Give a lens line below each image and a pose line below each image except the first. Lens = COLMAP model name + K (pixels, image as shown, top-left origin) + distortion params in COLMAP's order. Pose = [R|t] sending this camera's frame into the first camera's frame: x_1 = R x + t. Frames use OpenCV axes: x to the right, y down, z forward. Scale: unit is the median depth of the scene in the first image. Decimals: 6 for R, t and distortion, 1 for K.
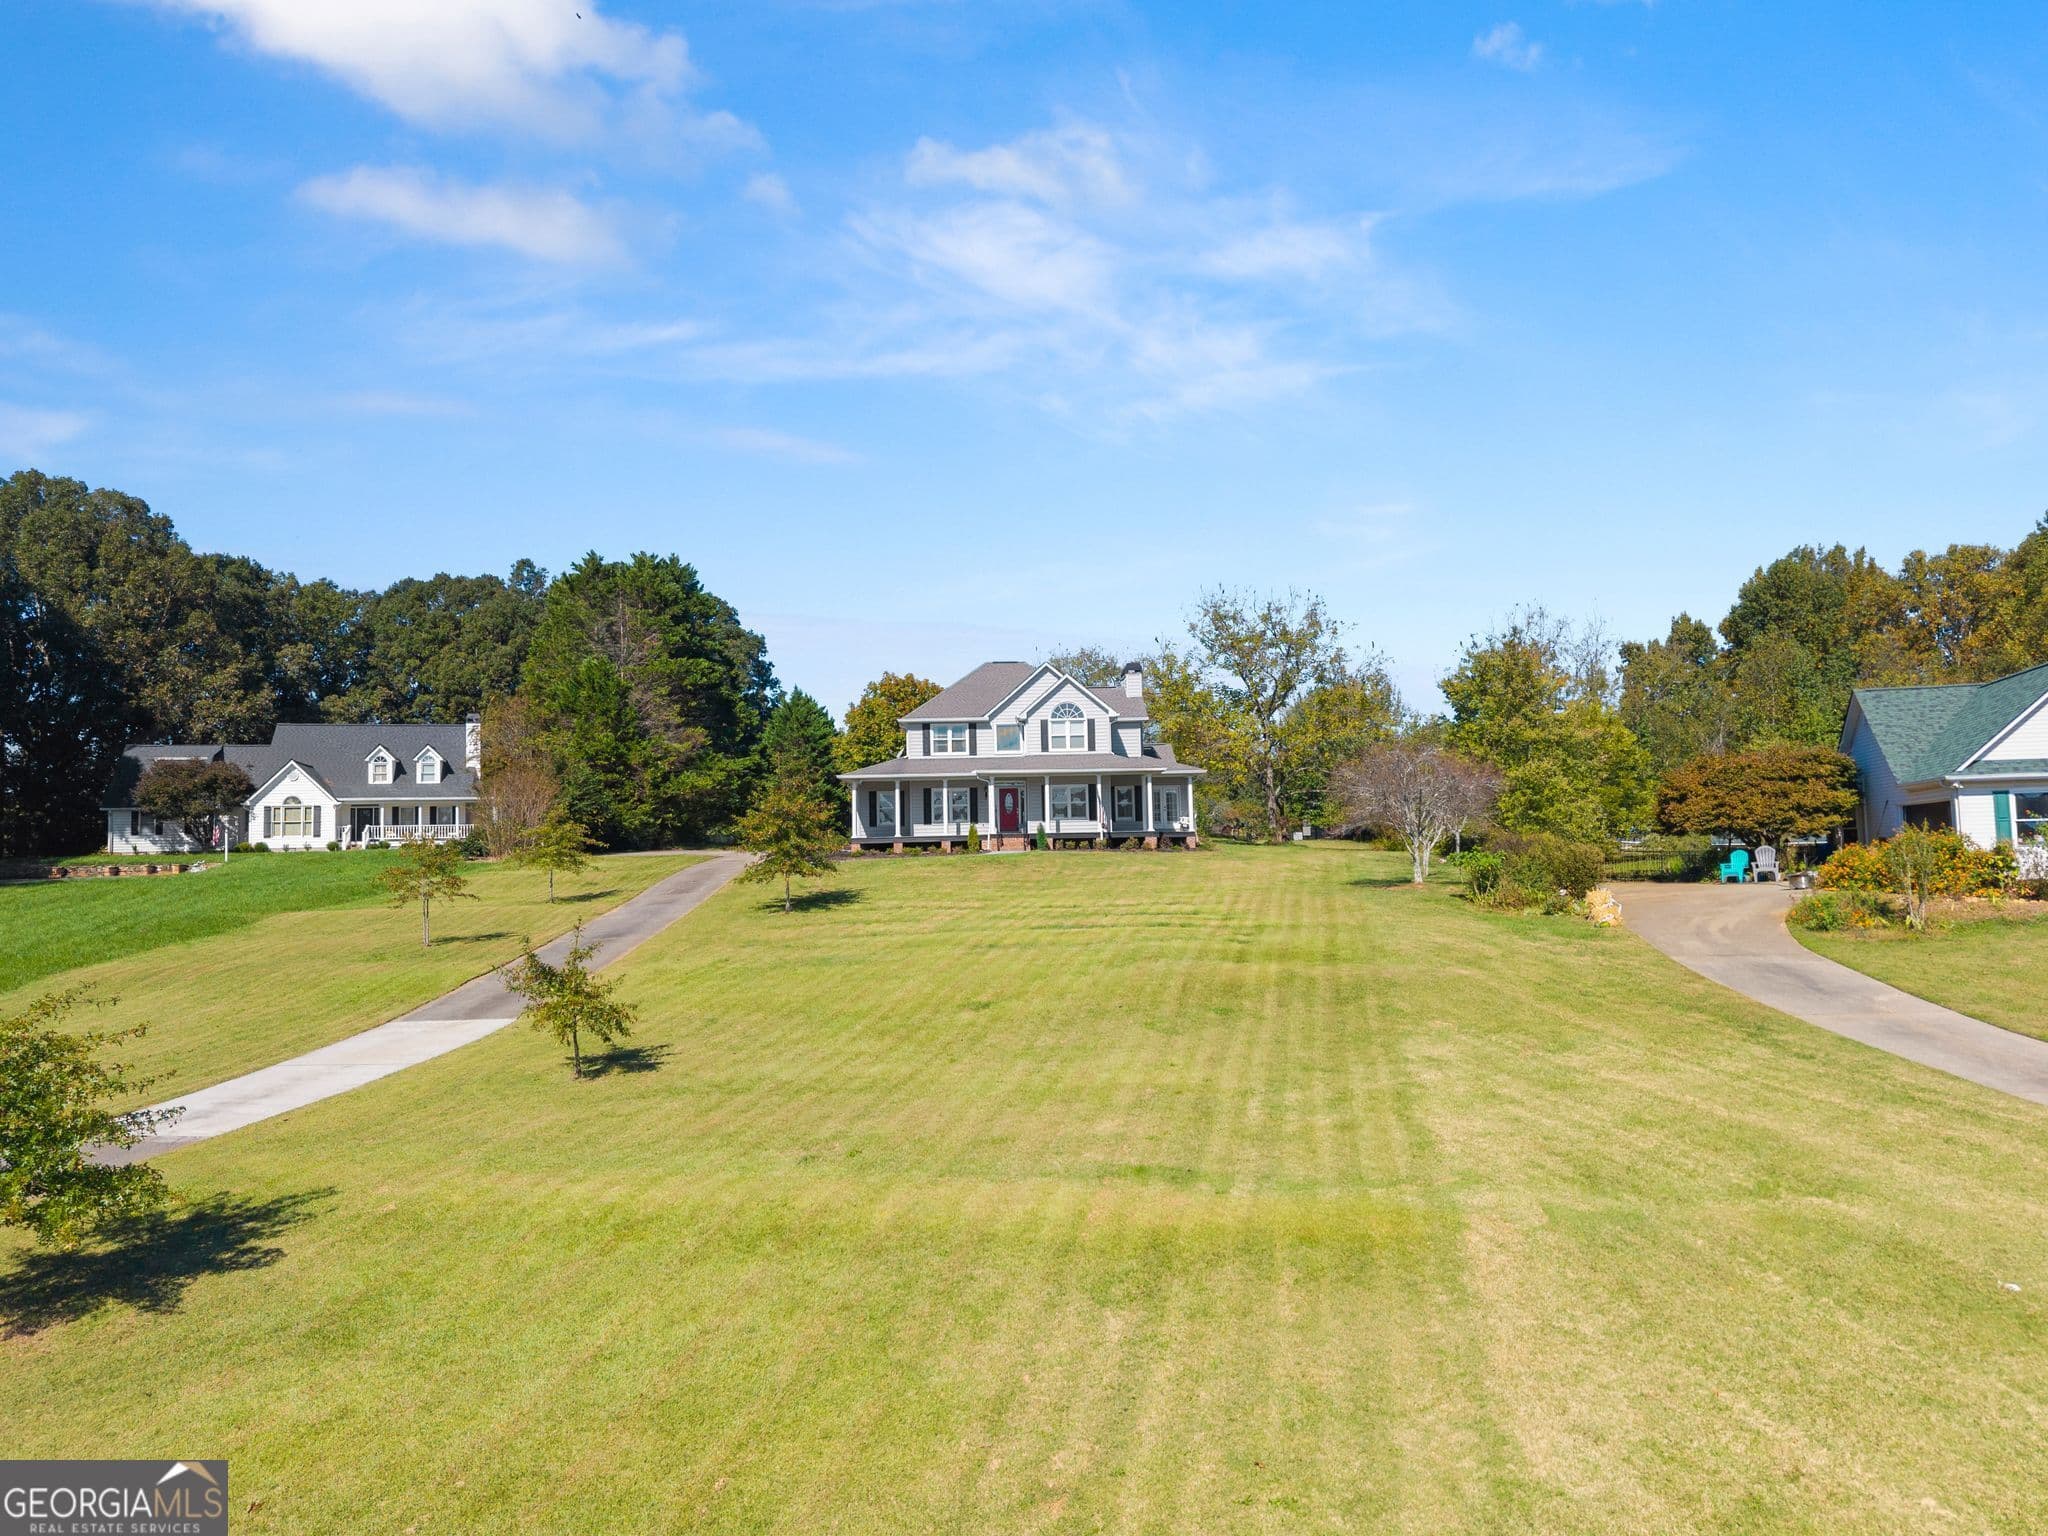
lens RADIAL K [[1396.6, 0, 1017.6], [0, 1396.6, 771.5], [0, 0, 1]] dist [0.001272, 0.000170]
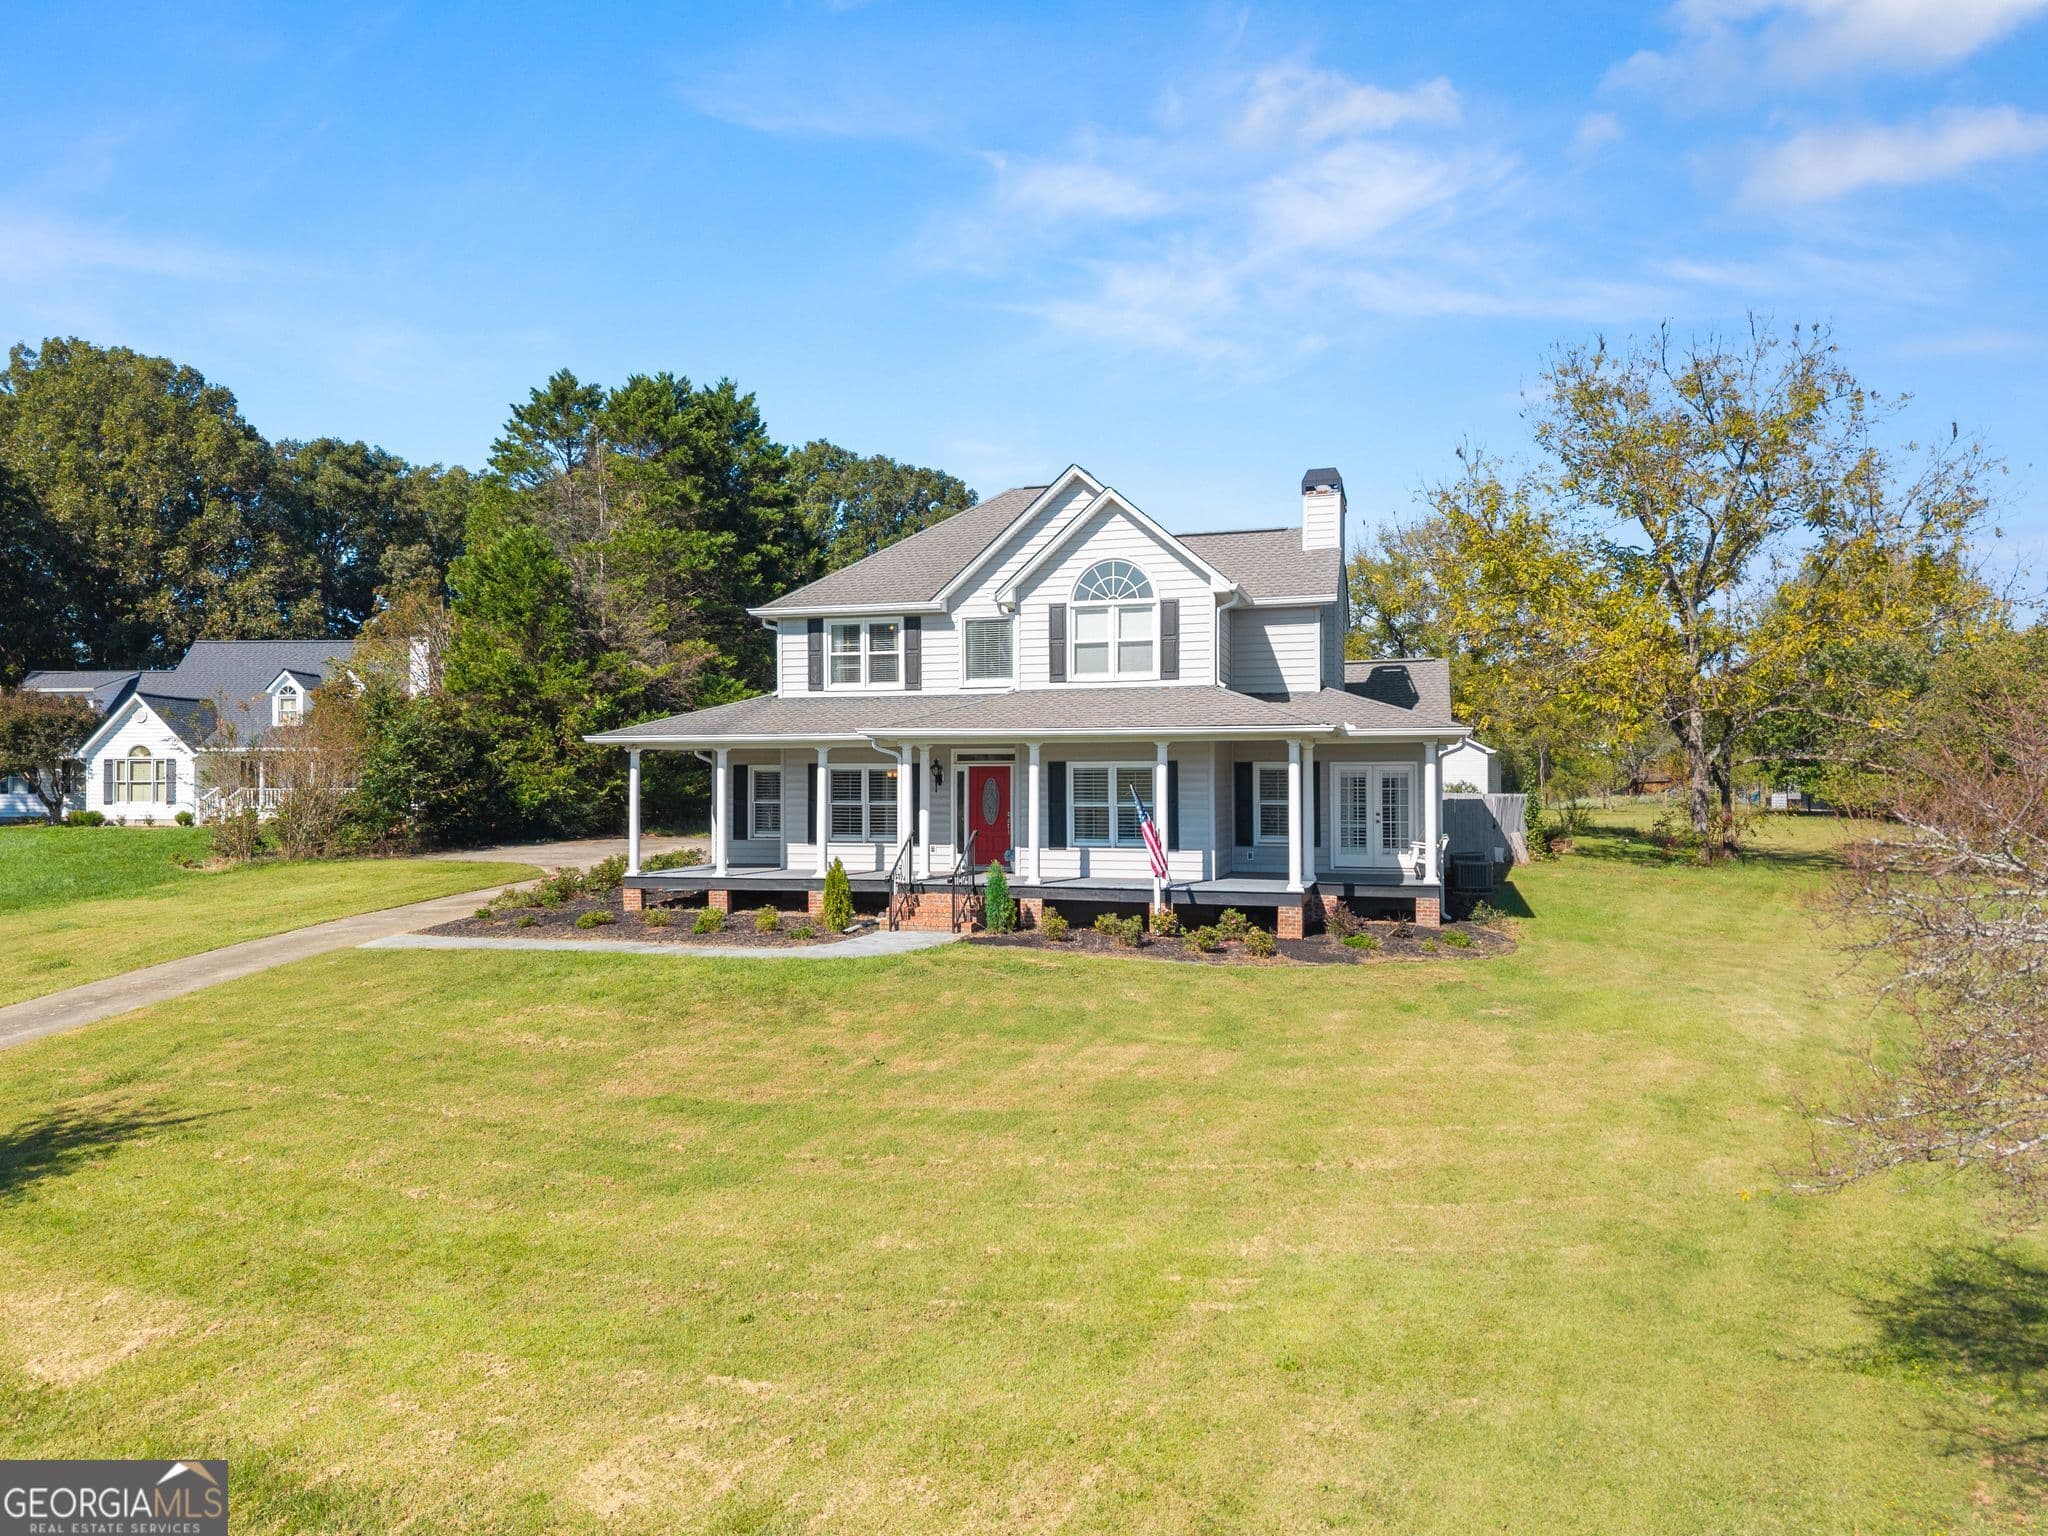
lens RADIAL K [[1384.2, 0, 1014.1], [0, 1384.2, 767.8], [0, 0, 1]] dist [0.048575, -0.081276]
pose [[0.951792, 0.016474, -0.306302, 0.129164], [0.000485, 0.998475, 0.055208, -0.010848], [0.306744, -0.052695, 0.950332, 0.581795]]
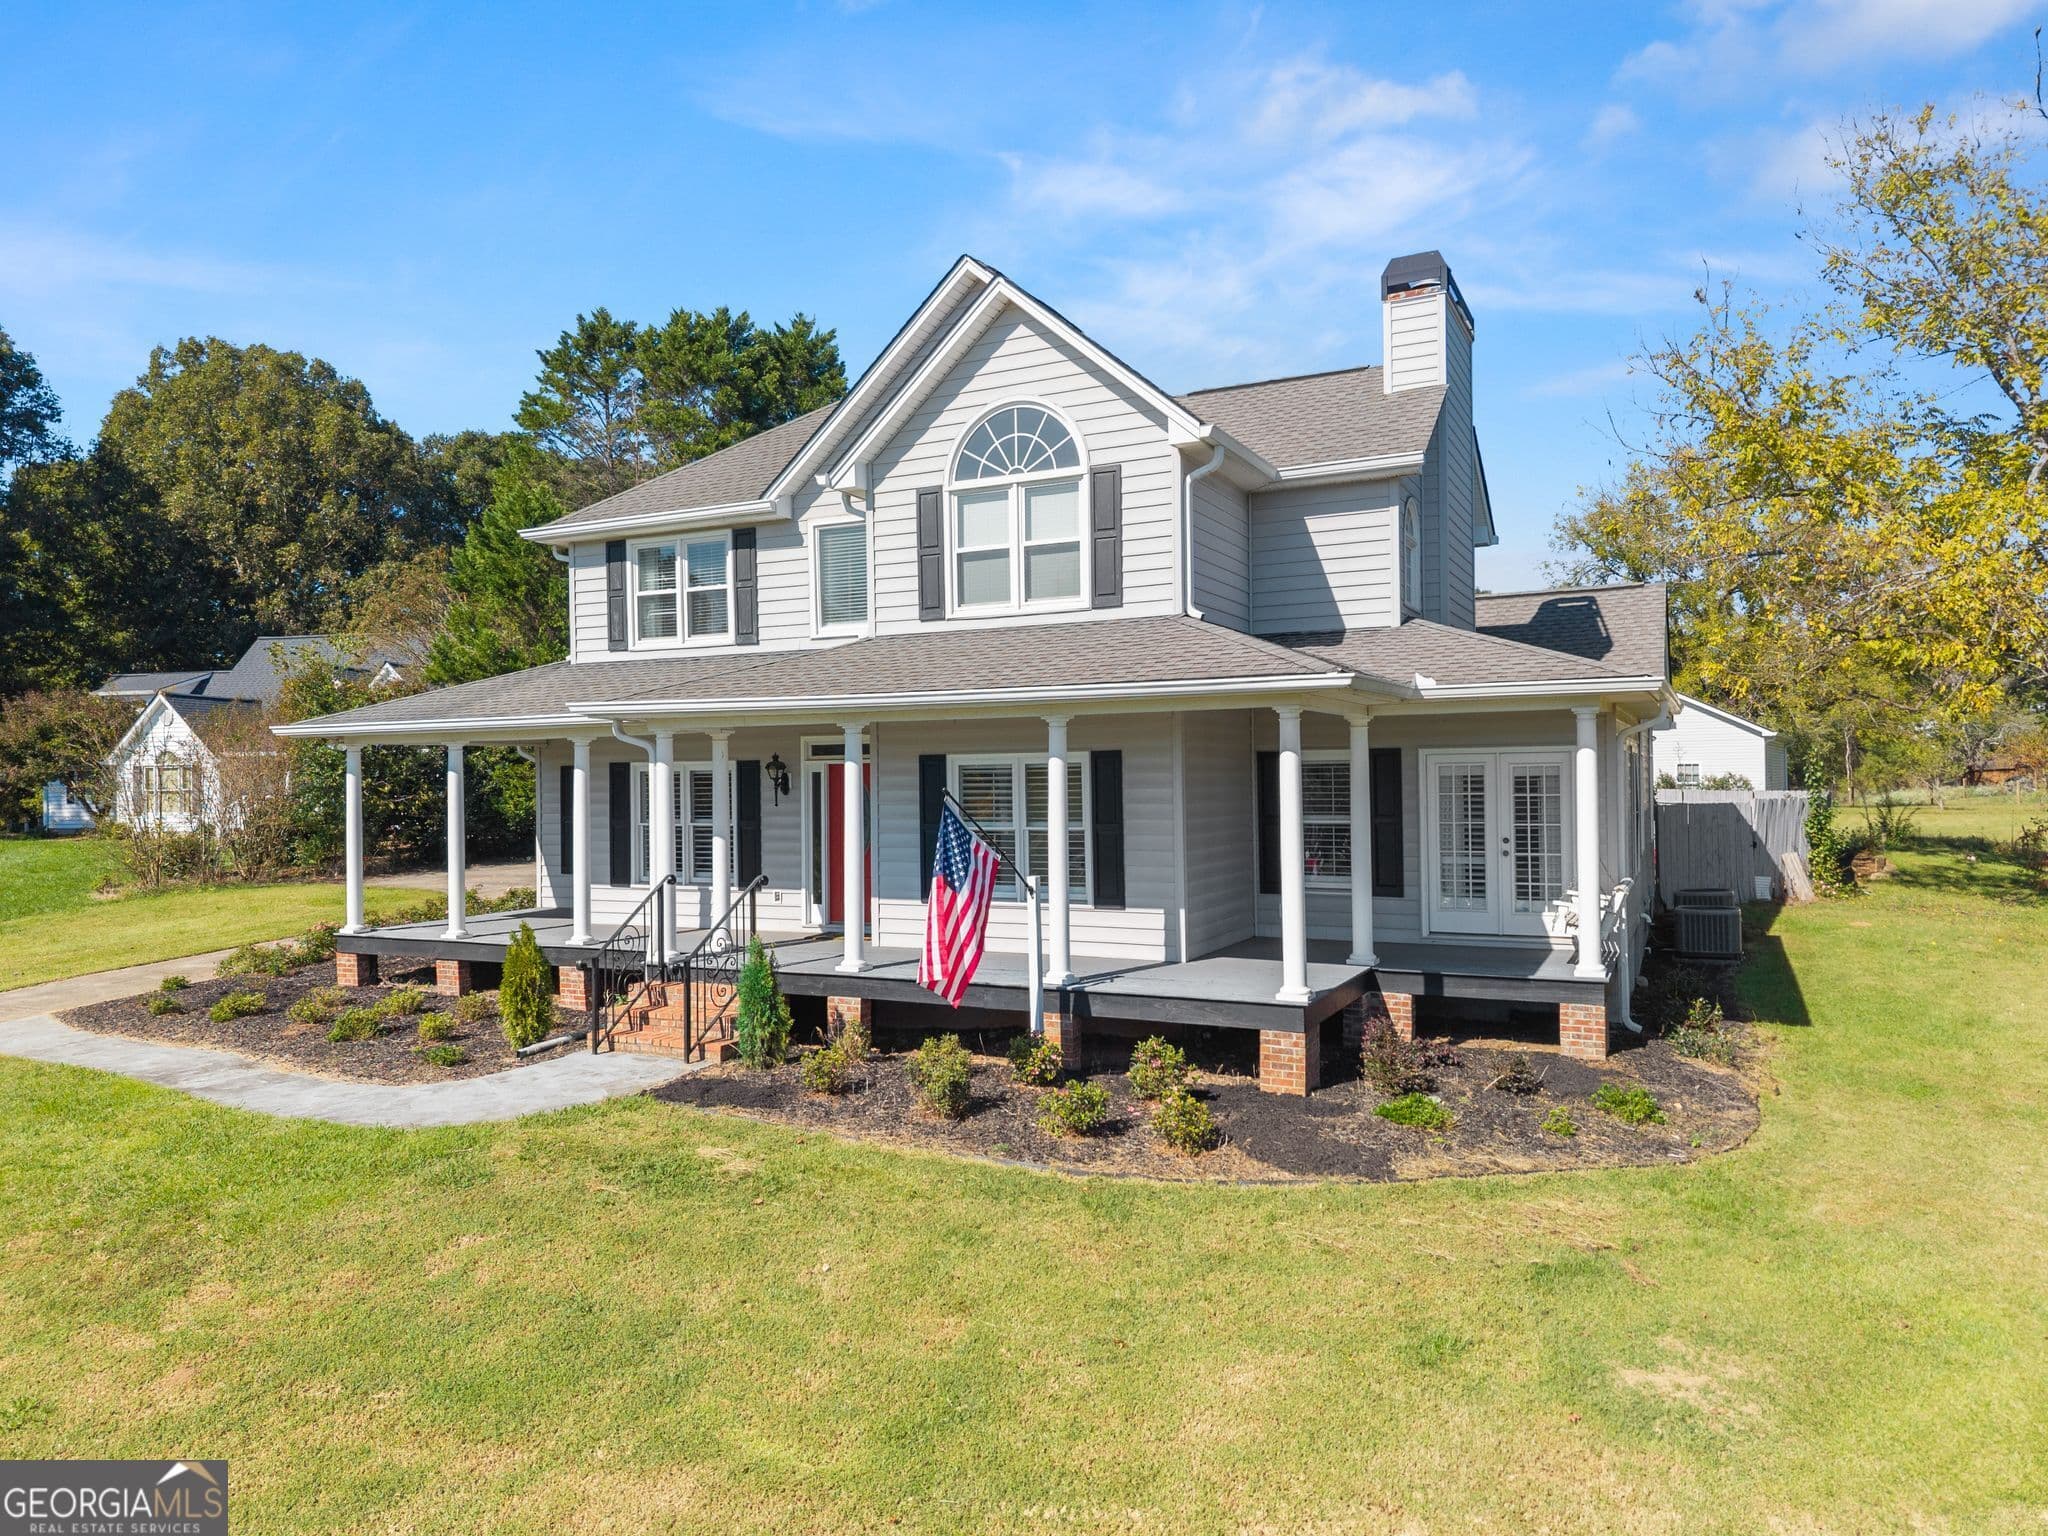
lens RADIAL K [[1392.5, 0, 1015.6], [0, 1392.5, 771.4], [0, 0, 1]] dist [0.003486, 0.002785]
pose [[0.882866, 0.007342, -0.469568, 0.142708], [0.022868, 0.998020, 0.058601, -0.001327], [0.469068, -0.062475, 0.880949, 0.761935]]
